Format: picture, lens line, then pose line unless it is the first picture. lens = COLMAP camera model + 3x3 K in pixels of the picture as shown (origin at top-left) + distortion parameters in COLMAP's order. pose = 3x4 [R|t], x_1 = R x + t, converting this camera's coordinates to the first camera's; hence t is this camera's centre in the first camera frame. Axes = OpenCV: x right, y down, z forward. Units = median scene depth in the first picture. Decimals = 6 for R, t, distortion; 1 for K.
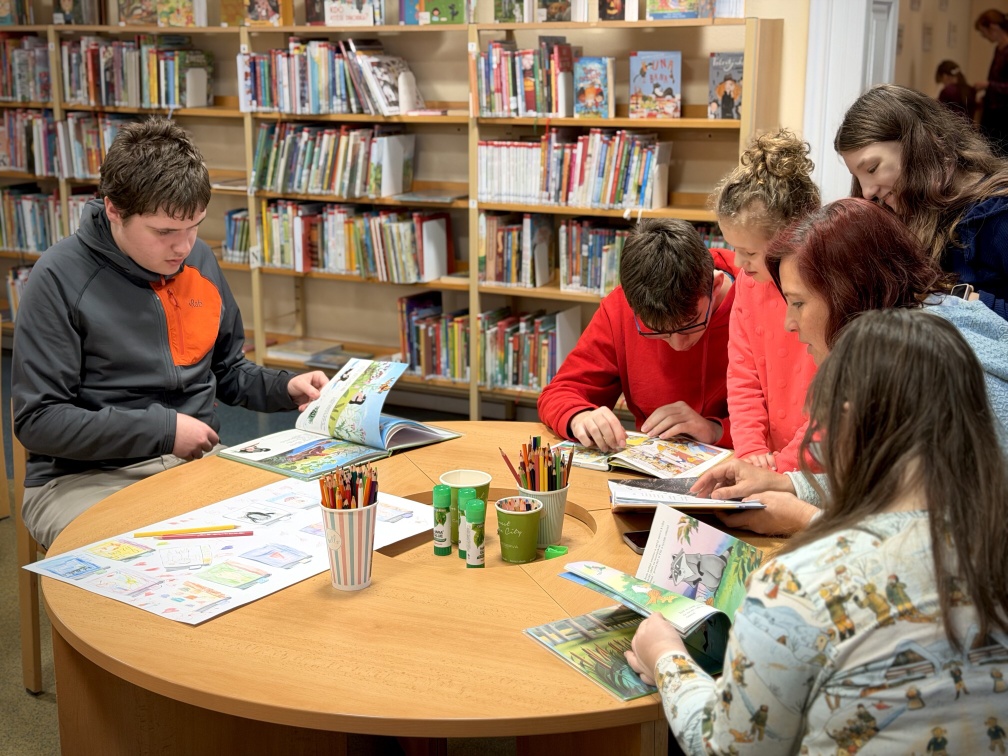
lens RADIAL K [[1453.3, 0, 504.2], [0, 1453.3, 378.0], [0, 0, 1]] dist [0.230426, 0.000000]
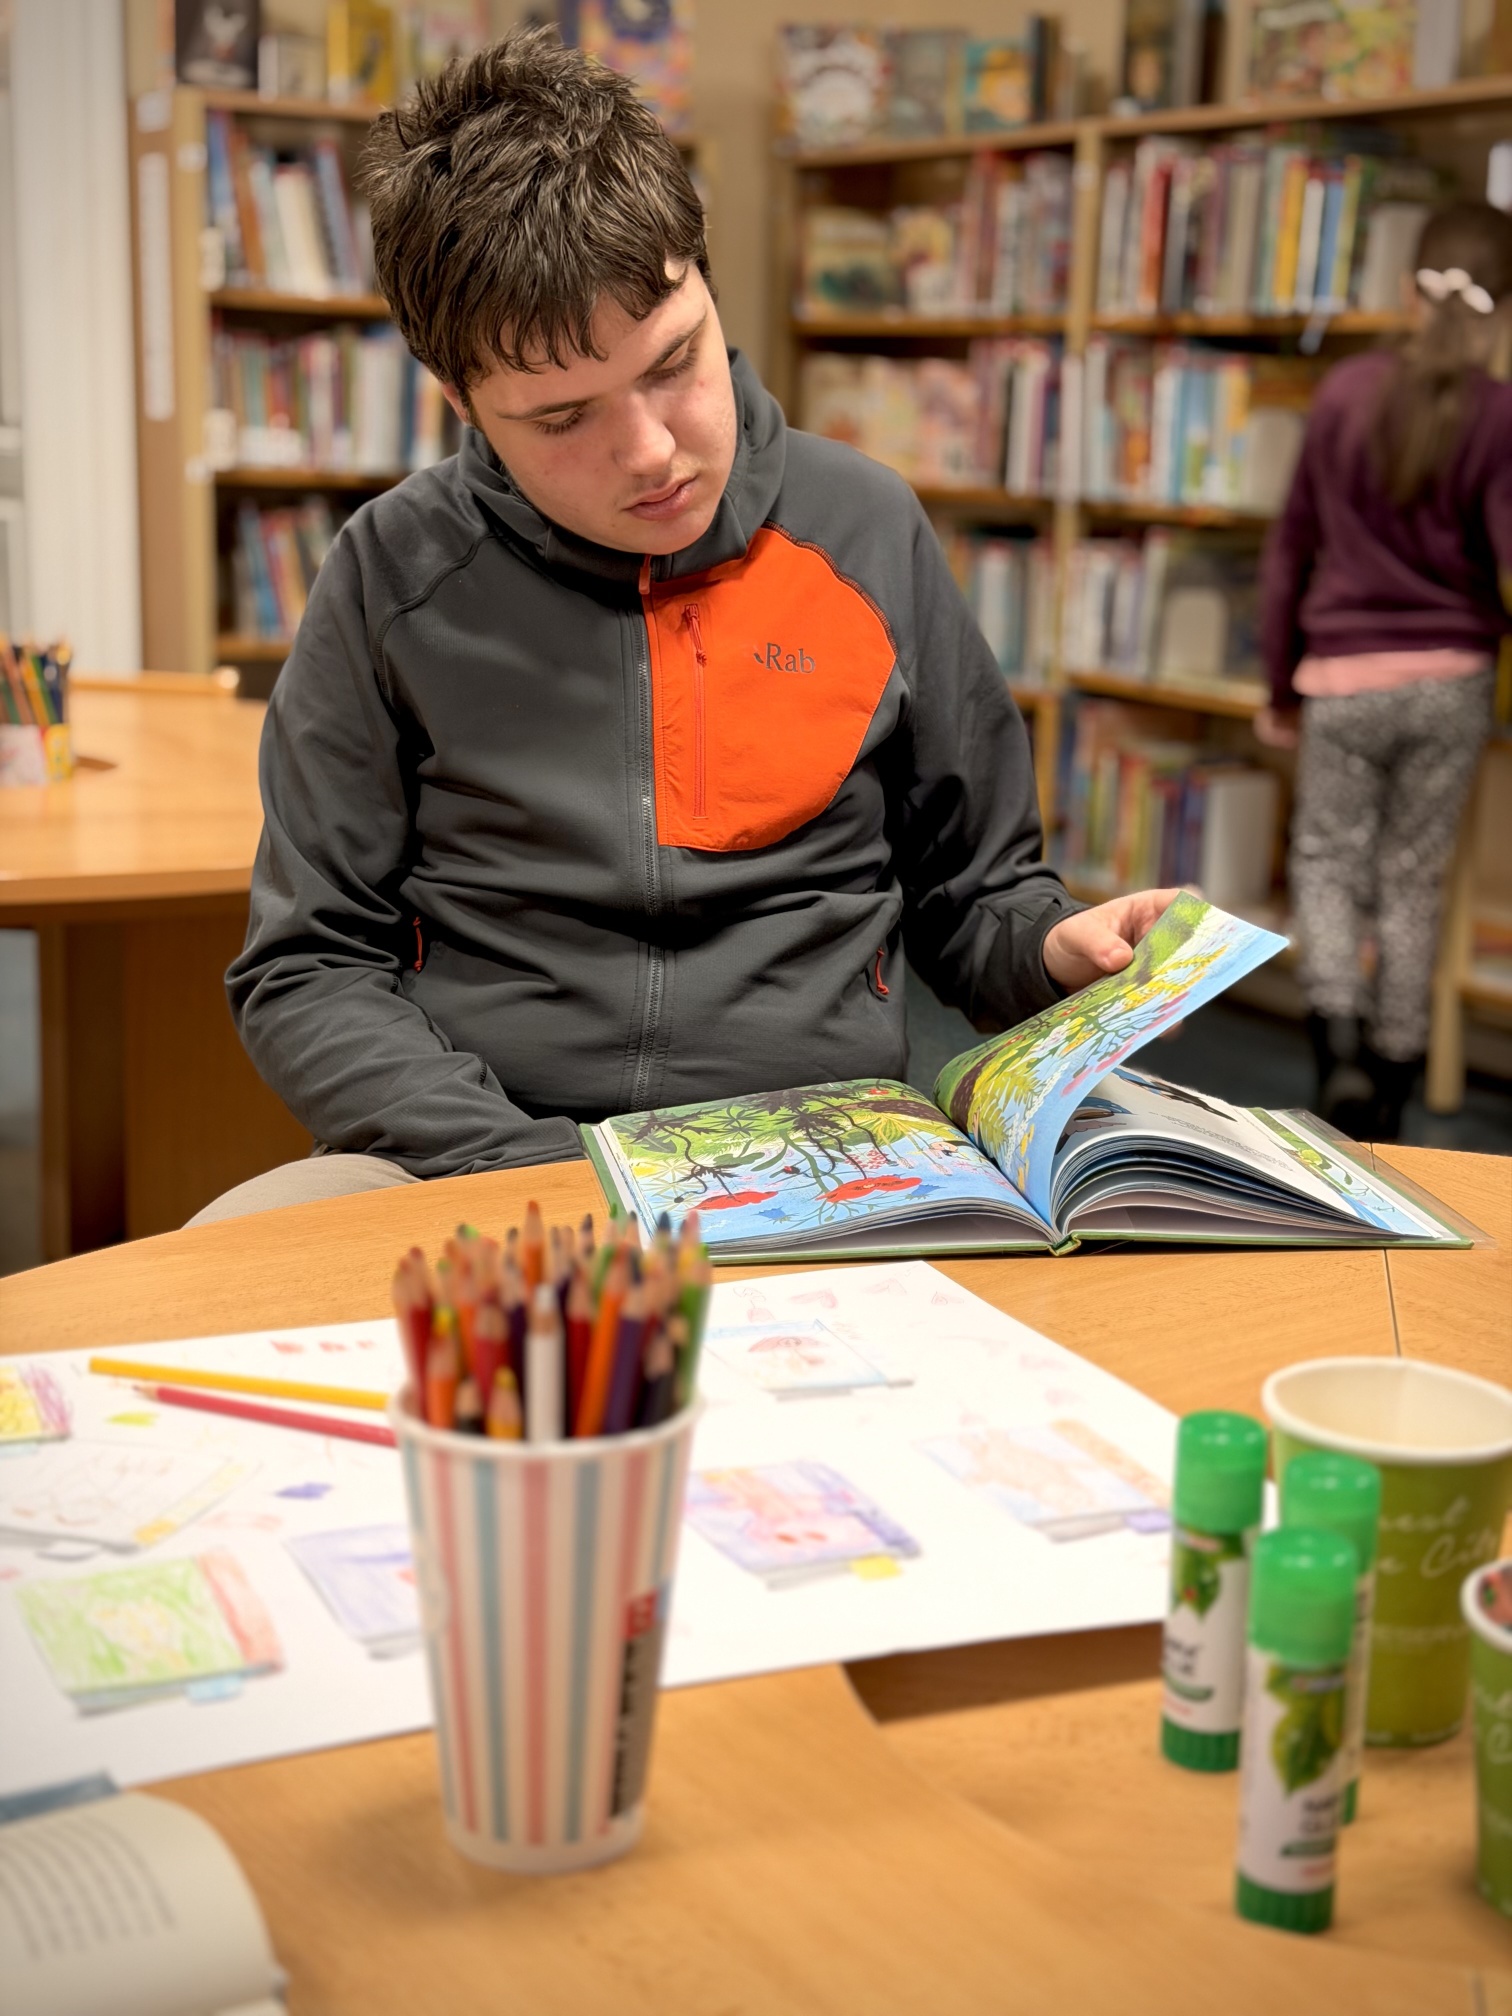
lens RADIAL K [[2906.5, 0, 758.3], [0, 2906.5, 1010.0], [0, 0, 1]] dist [0.230426, 0.000000]
pose [[0.876321, 0.133217, -0.462941, 0.030254], [-0.143623, 0.989549, 0.012885, 0.010243], [0.459819, 0.055198, 0.886295, 0.251779]]
